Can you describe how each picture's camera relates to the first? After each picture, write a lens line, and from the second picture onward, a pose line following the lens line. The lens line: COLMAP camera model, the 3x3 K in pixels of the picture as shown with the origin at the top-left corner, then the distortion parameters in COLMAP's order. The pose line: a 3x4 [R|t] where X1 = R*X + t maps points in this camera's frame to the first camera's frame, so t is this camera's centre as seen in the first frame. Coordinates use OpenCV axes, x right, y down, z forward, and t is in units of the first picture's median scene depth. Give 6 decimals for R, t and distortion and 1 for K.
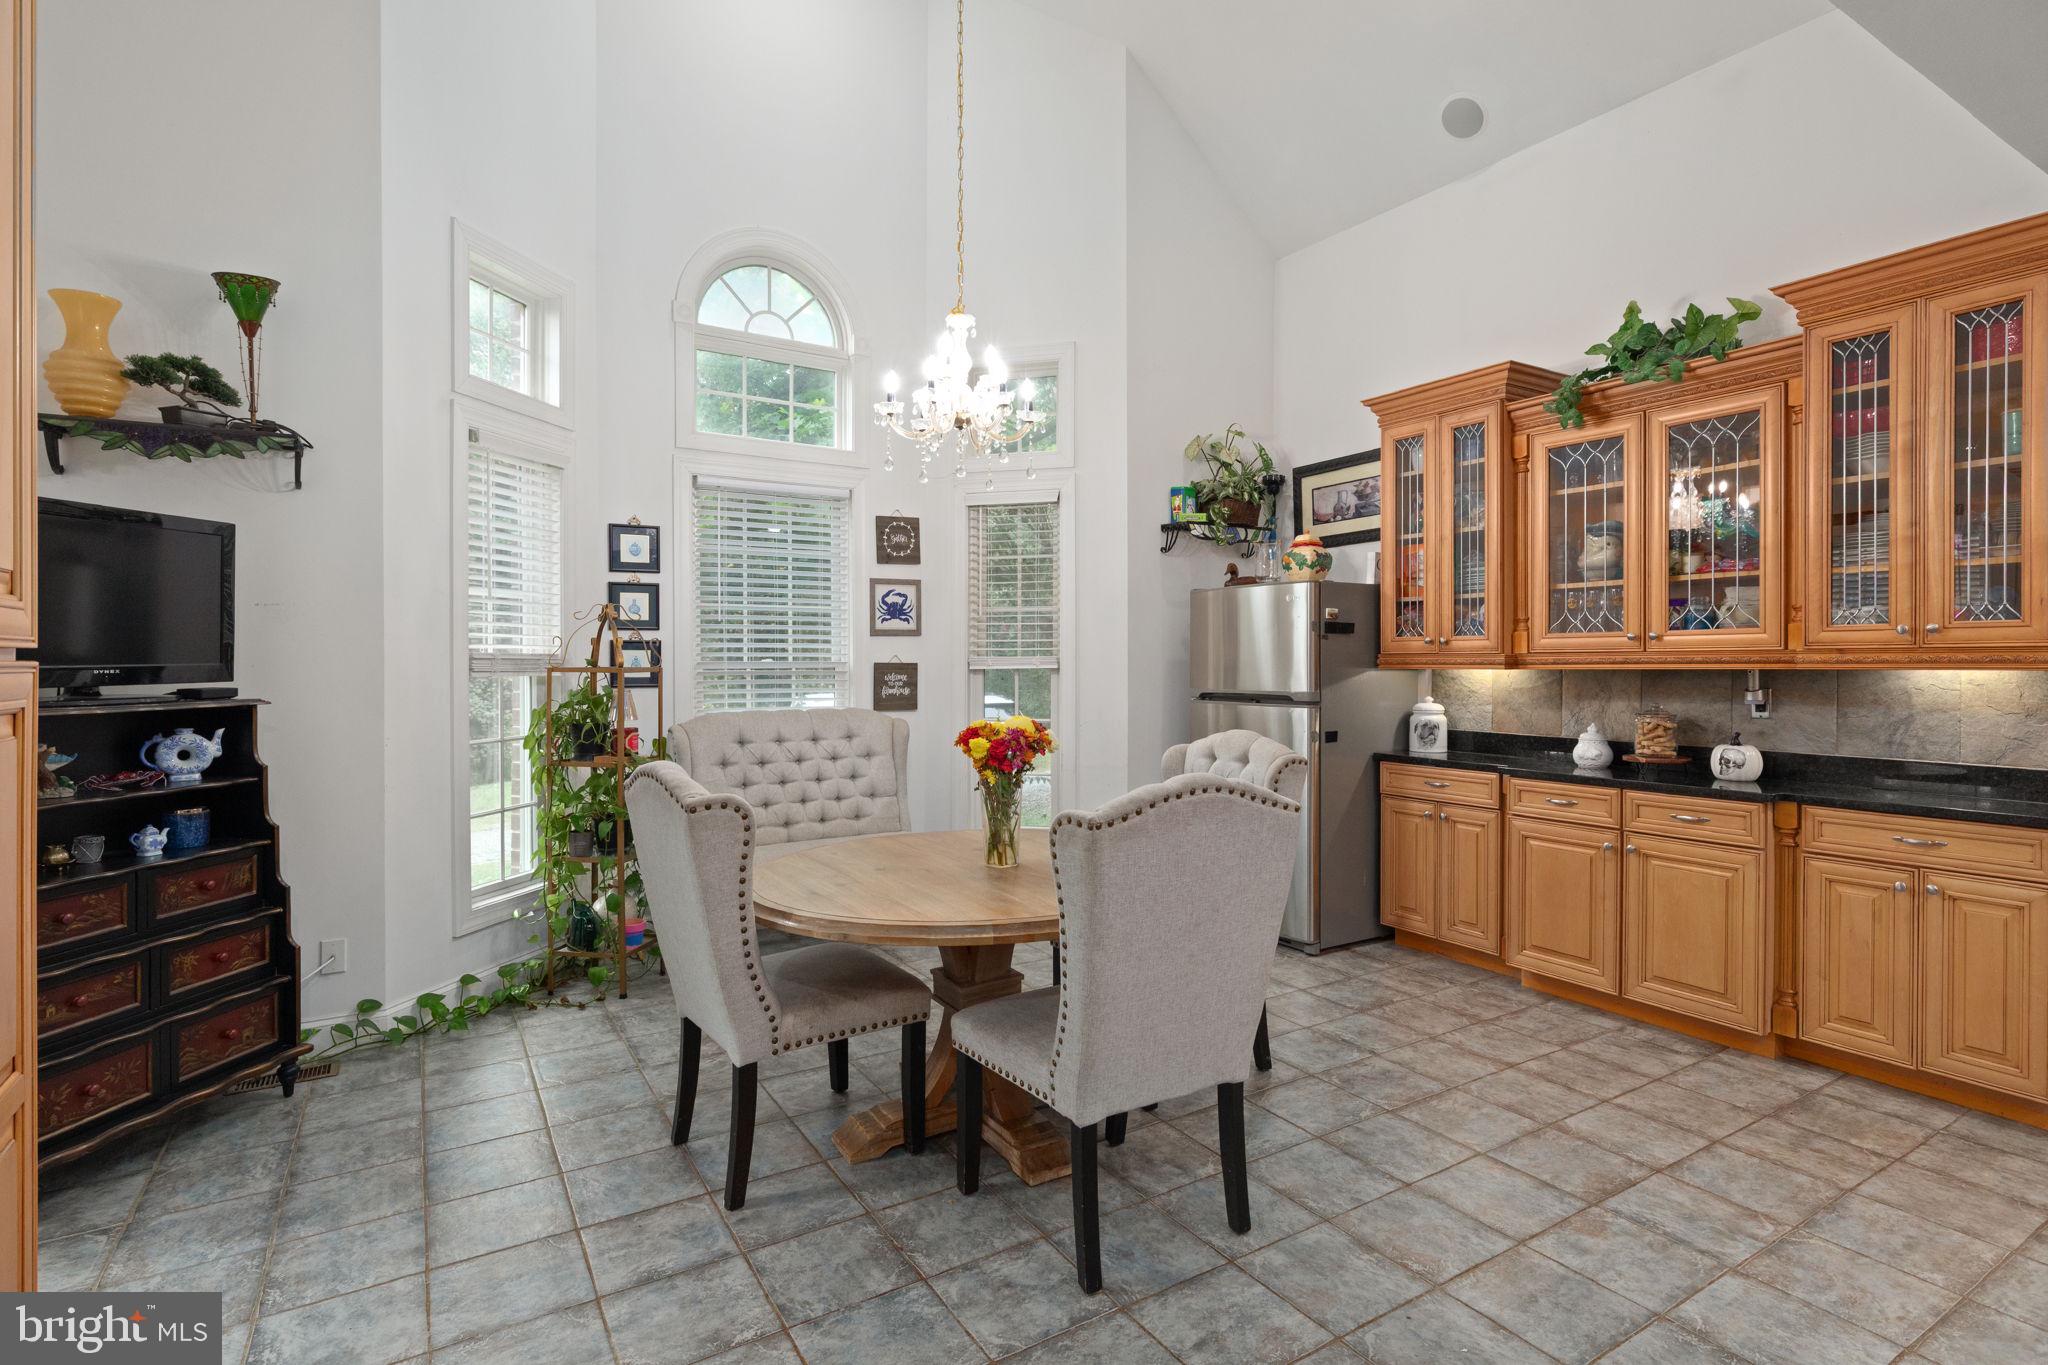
lens RADIAL K [[993.3, 0, 1046.2], [0, 993.3, 669.9], [0, 0, 1]] dist [0.001219, -0.000581]
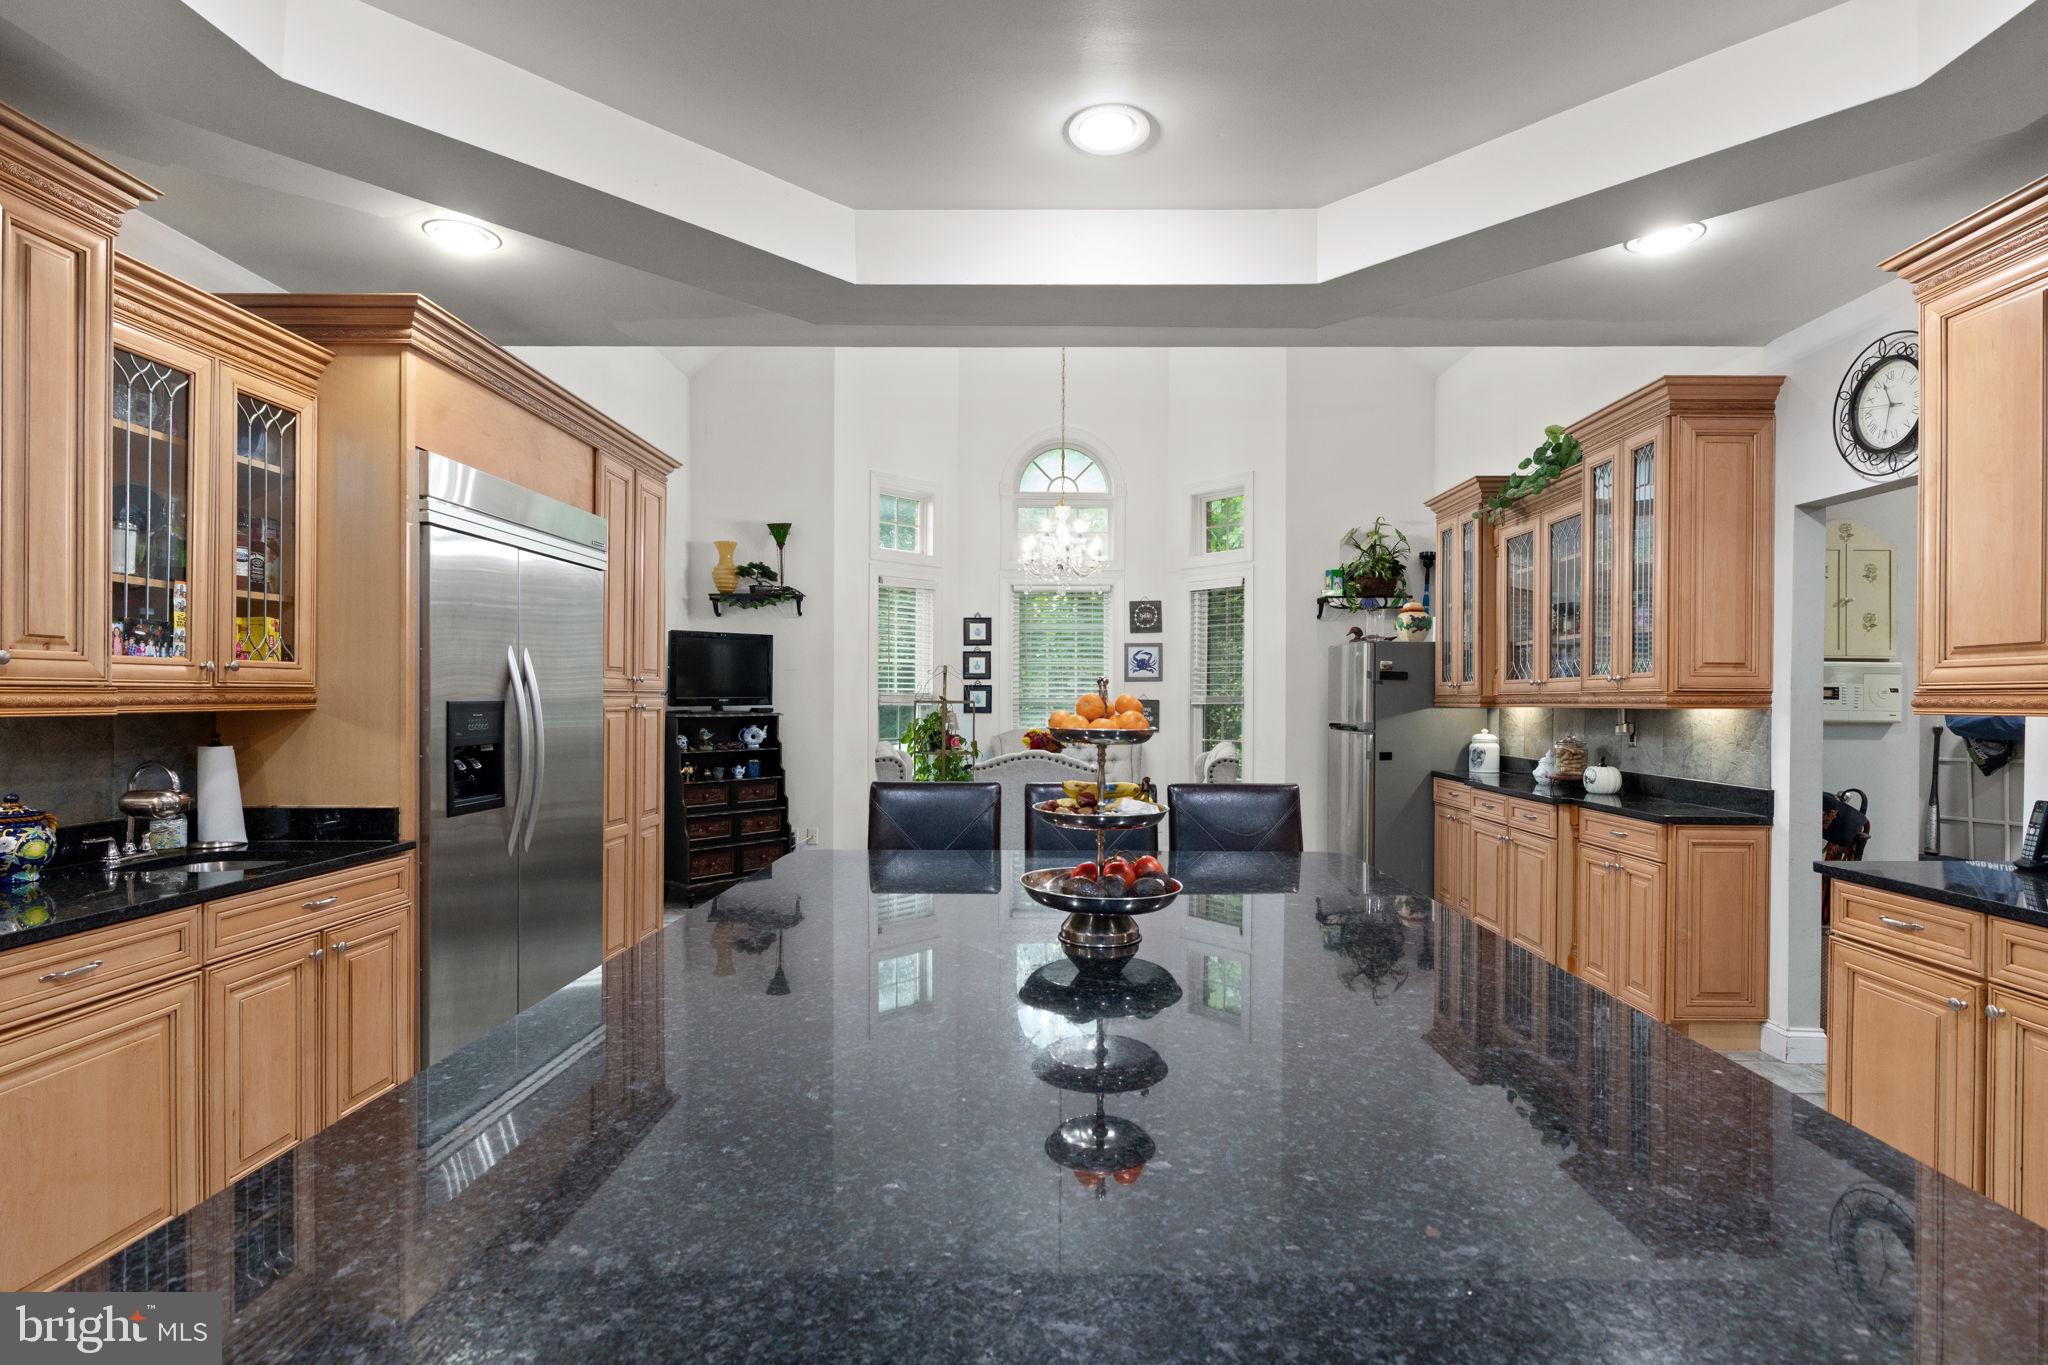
lens RADIAL K [[1009.5, 0, 1067.2], [0, 1009.5, 701.1], [0, 0, 1]] dist [0.009141, -0.001382]
pose [[0.847669, 0.007835, -0.530468, 0.754489], [-0.012221, 0.999914, -0.004760, 0.004734], [0.530385, 0.010518, 0.847692, -0.457165]]
